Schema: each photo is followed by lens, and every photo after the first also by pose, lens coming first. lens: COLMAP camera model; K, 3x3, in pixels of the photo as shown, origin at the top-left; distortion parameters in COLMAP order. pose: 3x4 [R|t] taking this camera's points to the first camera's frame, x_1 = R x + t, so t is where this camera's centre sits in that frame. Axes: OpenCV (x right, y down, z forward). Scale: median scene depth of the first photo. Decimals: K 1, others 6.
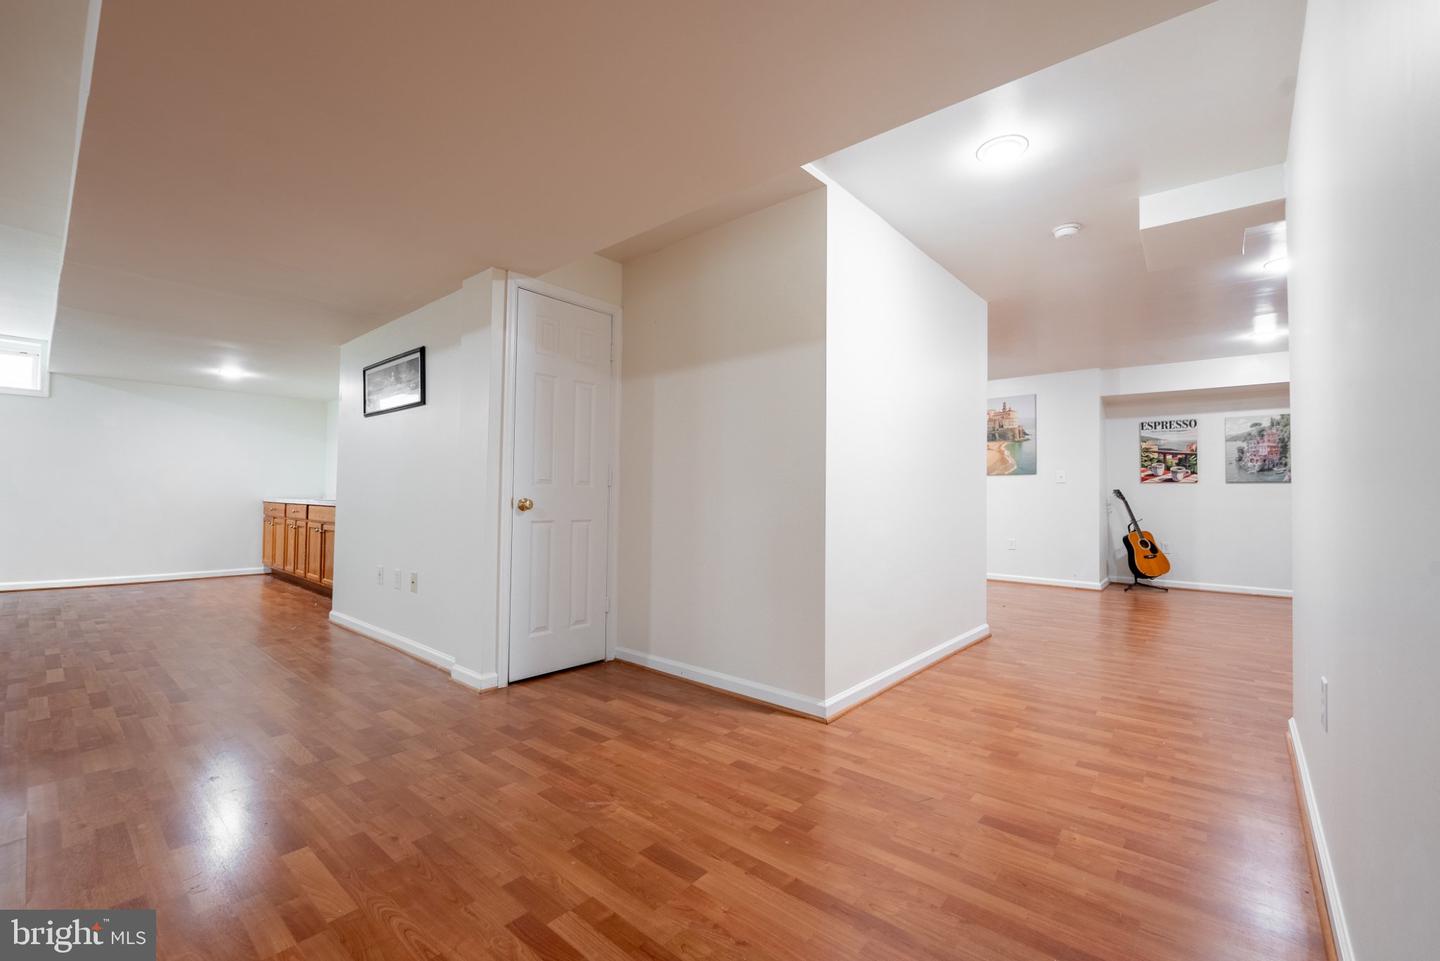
lens RADIAL K [[596.1, 0, 719.9], [0, 596.1, 484.2], [0, 0, 1]] dist [-0.002146, -0.000285]
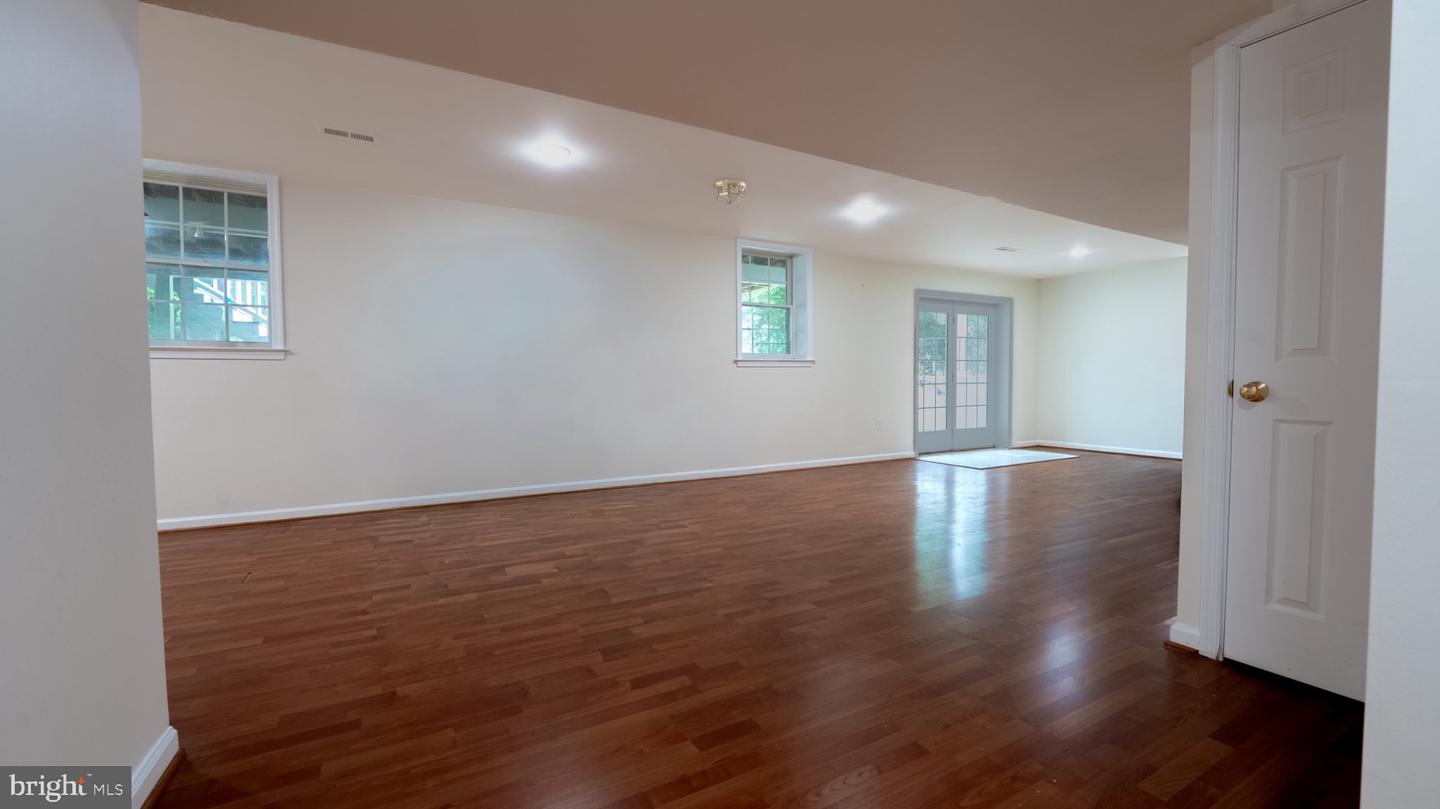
lens RADIAL K [[588.2, 0, 718.3], [0, 588.2, 403.9], [0, 0, 1]] dist [-0.000592, -0.000100]
pose [[-0.330794, 0.028677, -0.943267, 0.442299], [0.022640, 0.999492, 0.022446, 0.020485], [0.943431, -0.013930, -0.331275, 0.678104]]
